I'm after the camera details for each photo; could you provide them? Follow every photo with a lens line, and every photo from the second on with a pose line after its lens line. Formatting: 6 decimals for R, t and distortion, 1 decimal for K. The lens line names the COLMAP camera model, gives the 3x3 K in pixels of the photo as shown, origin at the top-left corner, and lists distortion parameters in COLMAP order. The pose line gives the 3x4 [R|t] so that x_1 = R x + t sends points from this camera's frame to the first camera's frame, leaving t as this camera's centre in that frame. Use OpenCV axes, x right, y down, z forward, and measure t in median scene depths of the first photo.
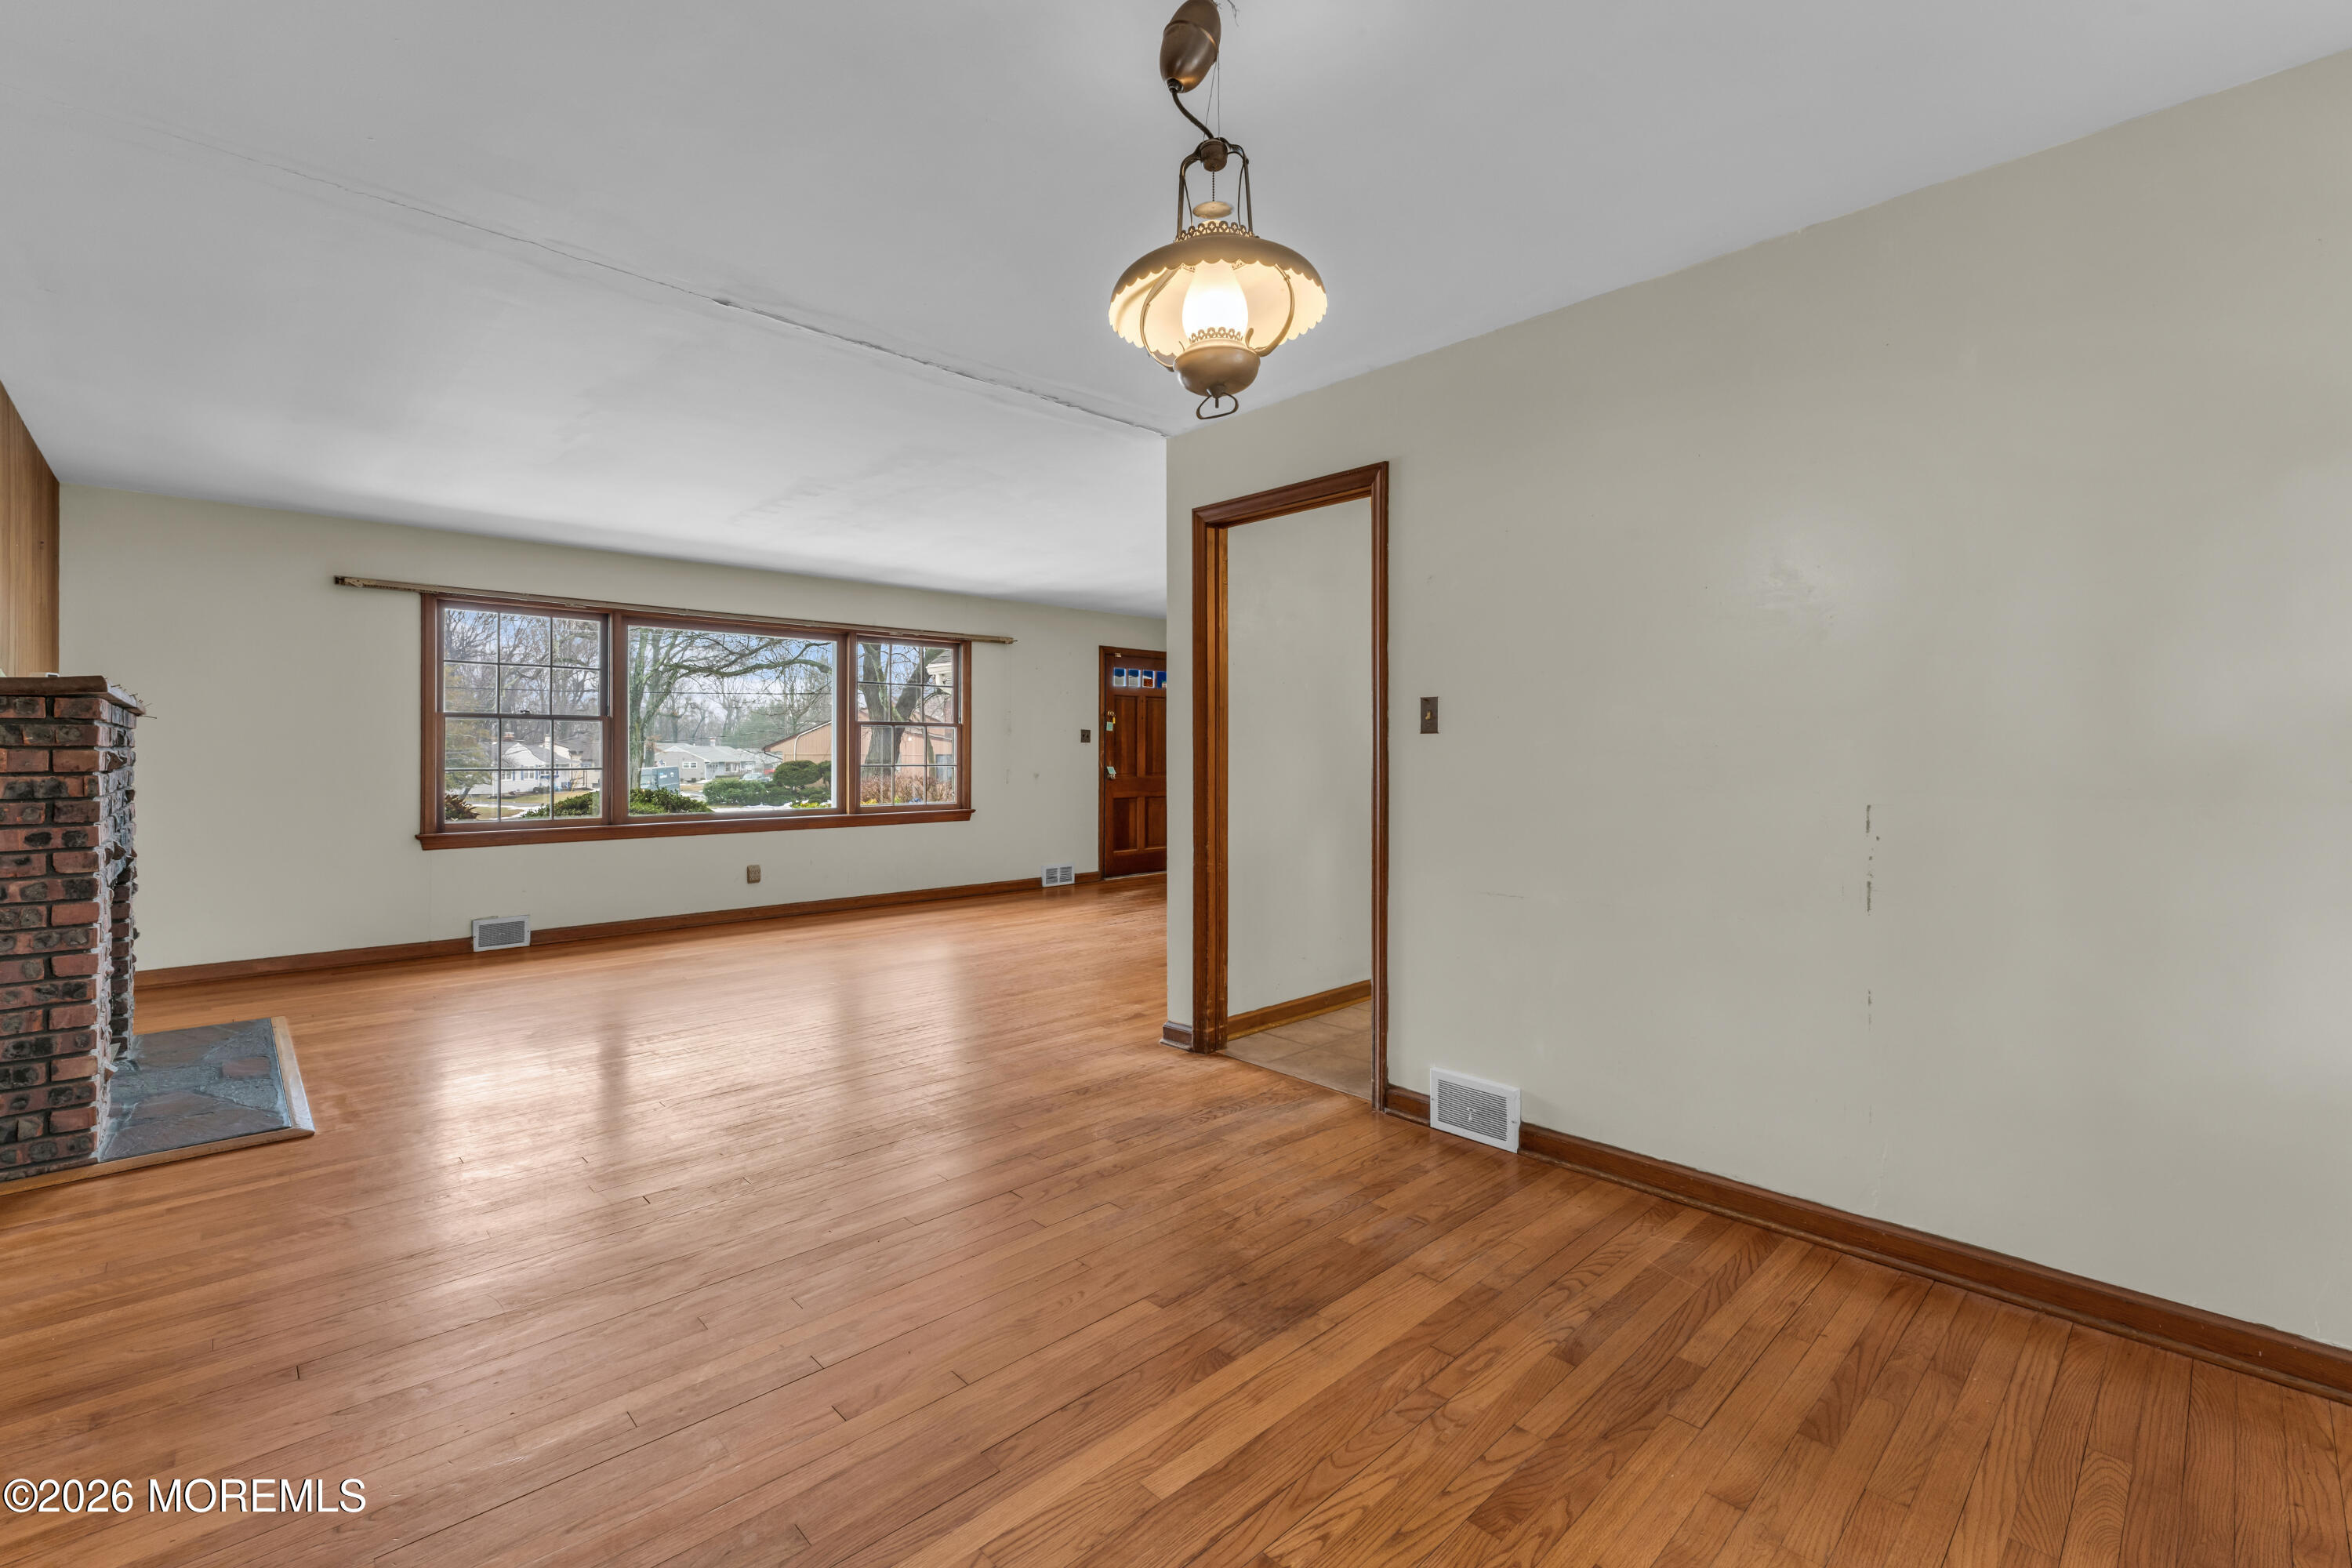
lens RADIAL K [[1004.9, 0, 1174.7], [0, 1004.9, 763.9], [0, 0, 1]] dist [-0.002809, -0.000279]
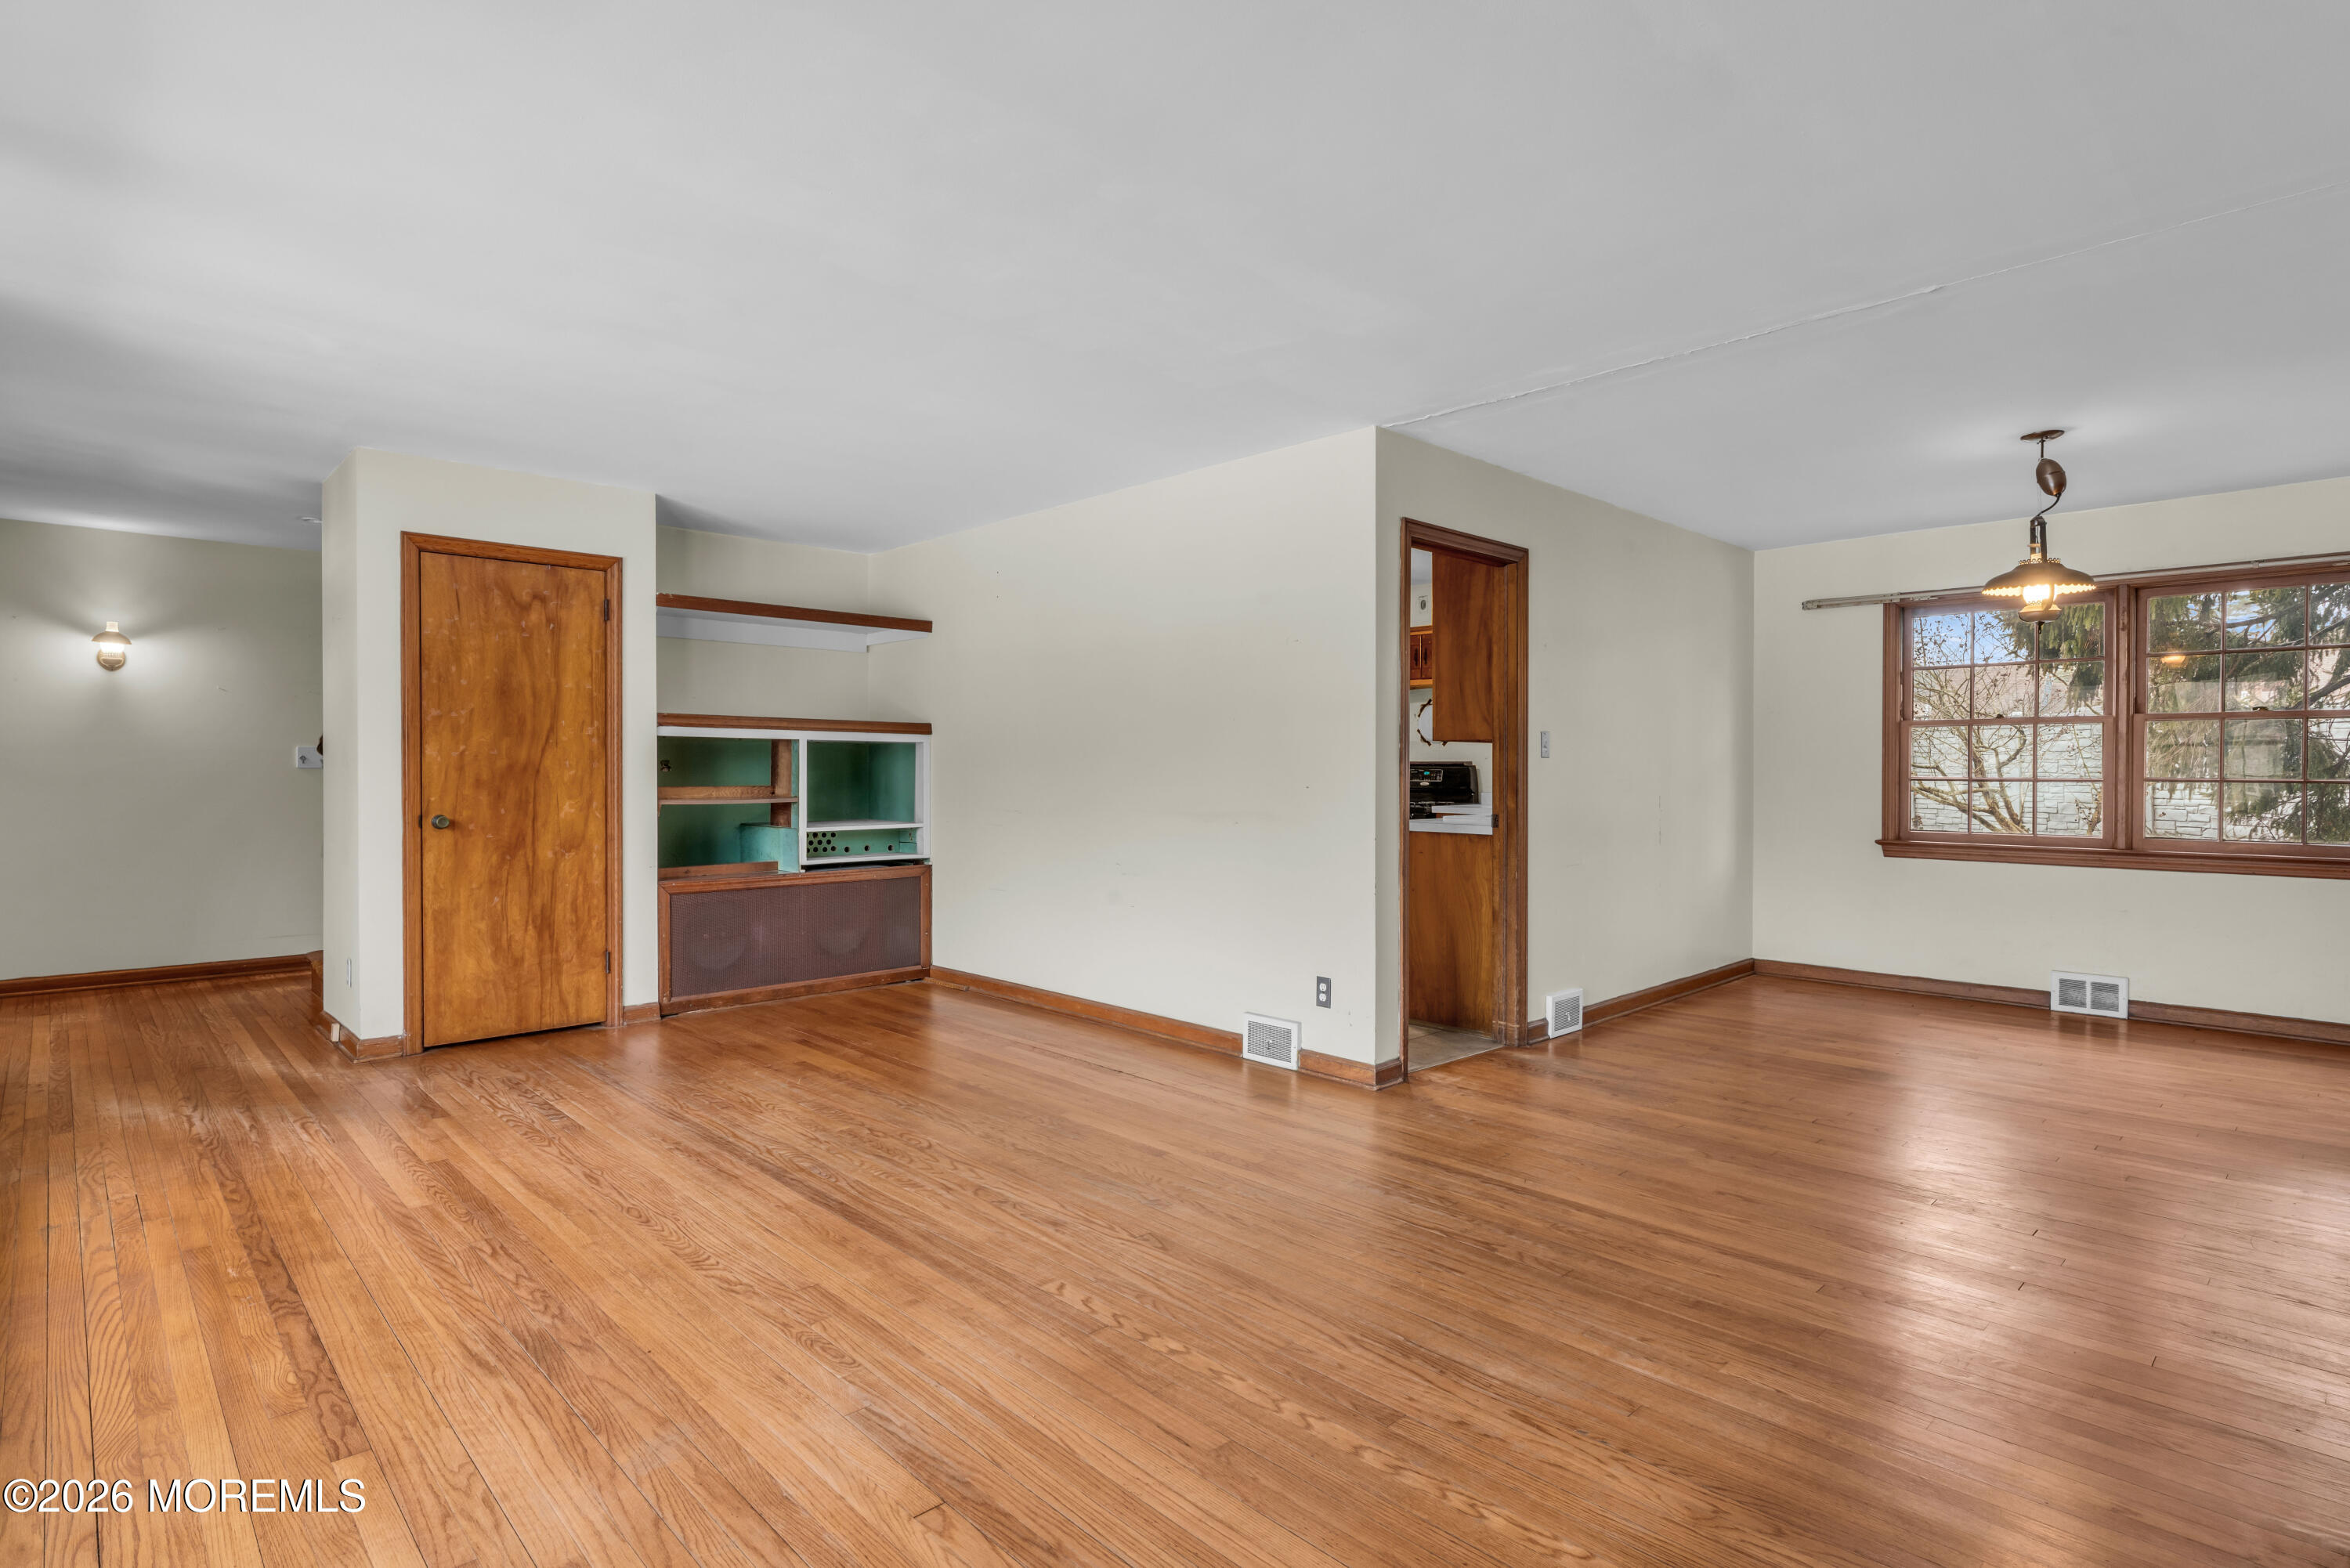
lens RADIAL K [[1187.9, 0, 1160.1], [0, 1187.9, 775.3], [0, 0, 1]] dist [-0.002780, -0.000568]
pose [[0.008462, -0.004859, 0.999952, -1.411090], [0.005846, 0.999971, 0.004810, -0.017189], [-0.999947, 0.005805, 0.008491, 1.537877]]
